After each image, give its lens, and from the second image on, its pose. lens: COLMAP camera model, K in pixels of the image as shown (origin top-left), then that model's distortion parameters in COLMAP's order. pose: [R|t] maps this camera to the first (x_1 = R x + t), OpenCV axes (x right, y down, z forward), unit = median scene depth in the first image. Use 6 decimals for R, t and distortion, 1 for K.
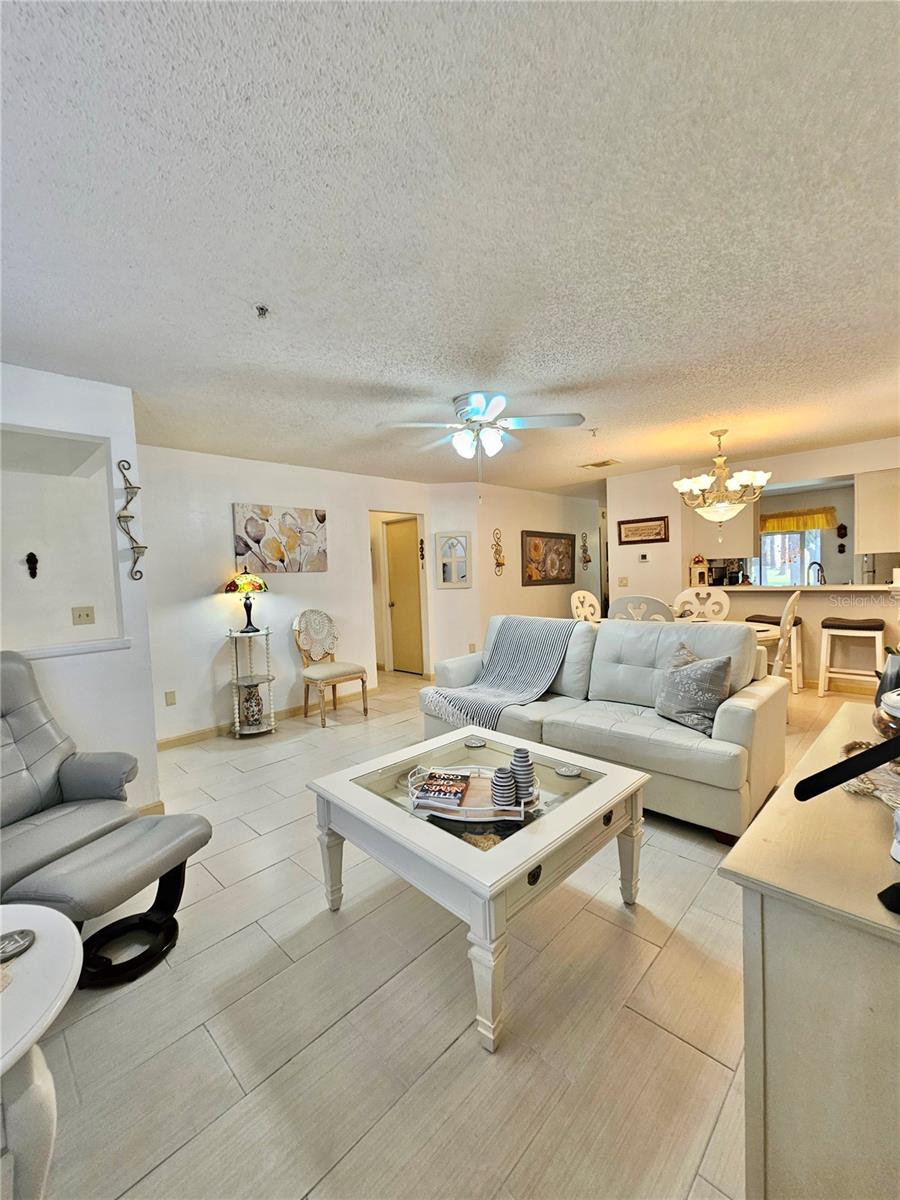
lens RADIAL K [[493.8, 0, 442.8], [0, 493.8, 596.5], [0, 0, 1]] dist [-0.003748, 0.002272]
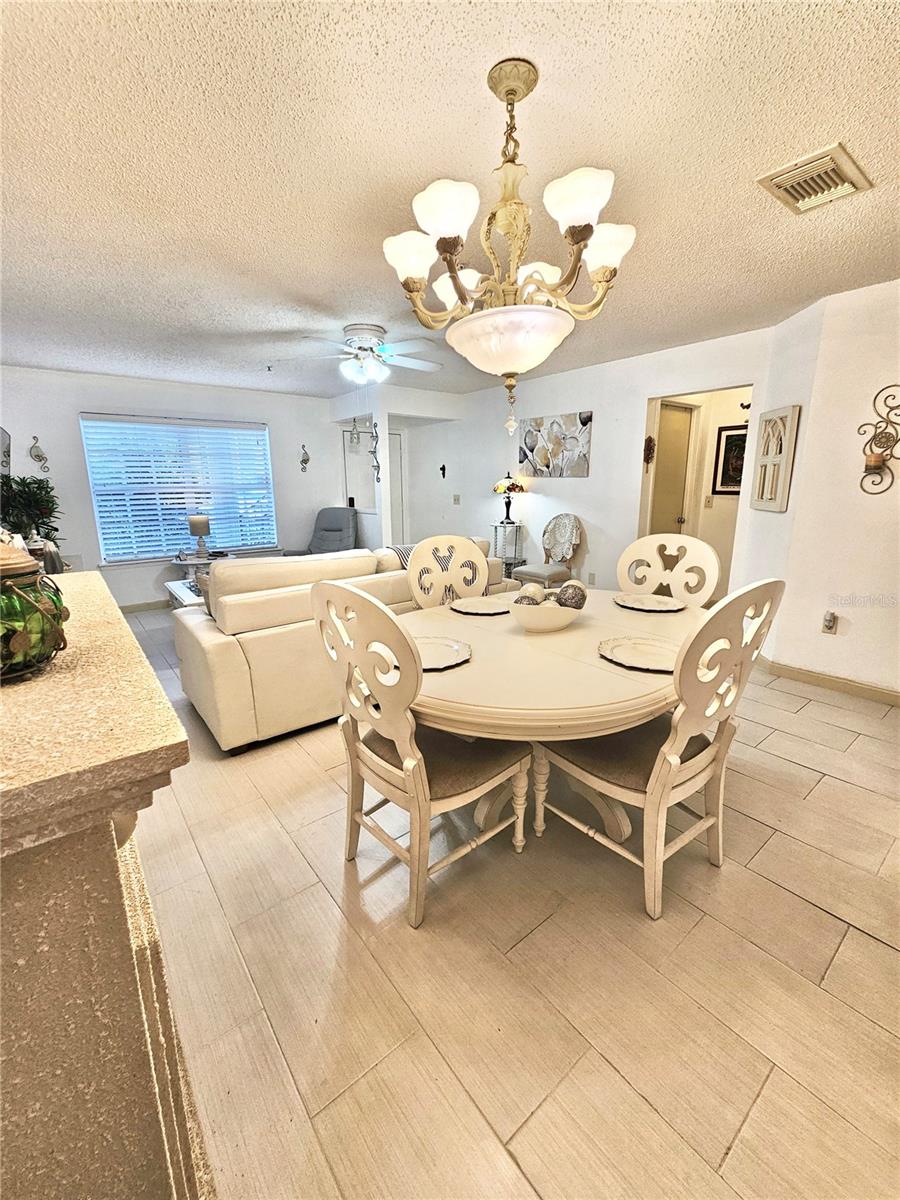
lens RADIAL K [[493.8, 0, 445.2], [0, 493.8, 593.2], [0, 0, 1]] dist [-0.003748, 0.002272]
pose [[-0.121379, 0.257450, -0.958638, 1.193720], [-0.034555, 0.964097, 0.263291, -0.114457], [0.992005, 0.065084, -0.108125, 1.259503]]
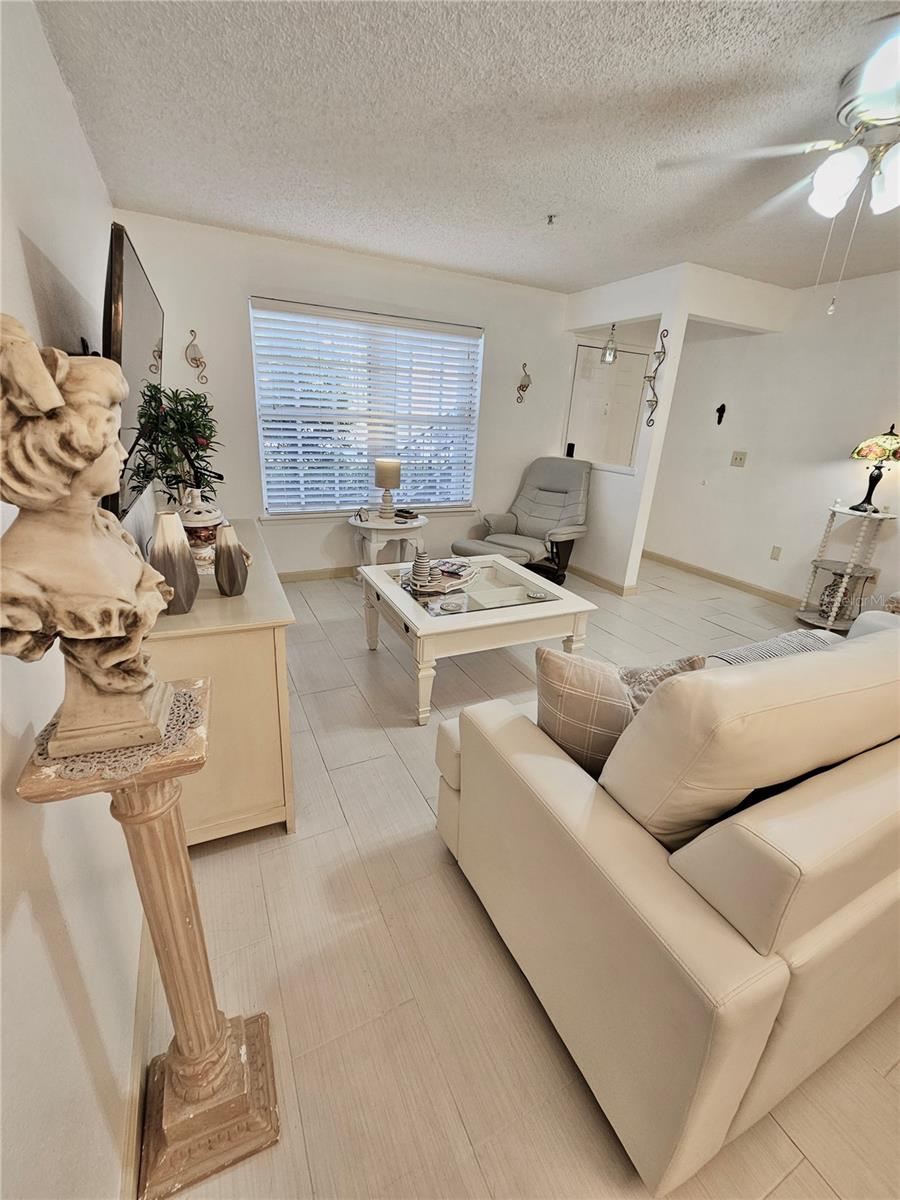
lens RADIAL K [[493.8, 0, 443.9], [0, 493.8, 599.0], [0, 0, 1]] dist [-0.003748, 0.002272]
pose [[-0.328543, 0.354802, -0.875315, 0.757518], [-0.082310, 0.912478, 0.400760, -0.080364], [0.940896, 0.203714, -0.270584, 0.764151]]
